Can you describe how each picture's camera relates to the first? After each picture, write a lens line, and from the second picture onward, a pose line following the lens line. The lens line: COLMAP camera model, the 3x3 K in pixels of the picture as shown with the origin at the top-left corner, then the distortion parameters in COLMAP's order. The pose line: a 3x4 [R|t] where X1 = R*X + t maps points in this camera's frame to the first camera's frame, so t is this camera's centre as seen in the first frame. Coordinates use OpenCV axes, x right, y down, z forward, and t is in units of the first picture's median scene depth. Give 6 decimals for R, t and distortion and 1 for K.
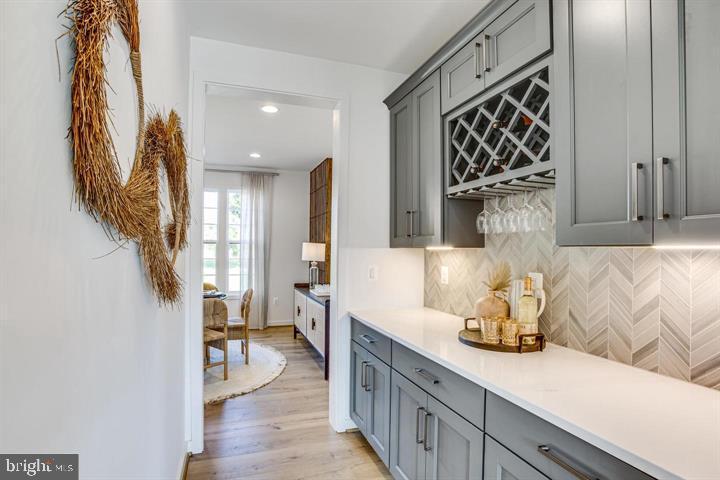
lens RADIAL K [[331.6, 0, 358.9], [0, 331.6, 243.6], [0, 0, 1]] dist [-0.021514, 0.000193]
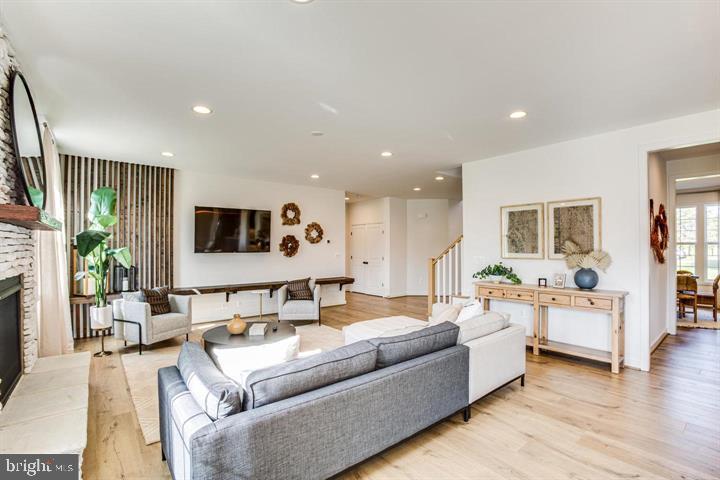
lens RADIAL K [[331.6, 0, 358.9], [0, 331.6, 243.6], [0, 0, 1]] dist [-0.021514, 0.000193]
pose [[0.321140, -0.004141, -0.947023, 1.440649], [0.007770, 0.999968, -0.001737, -0.053946], [0.947000, -0.006801, 0.321162, -2.723583]]
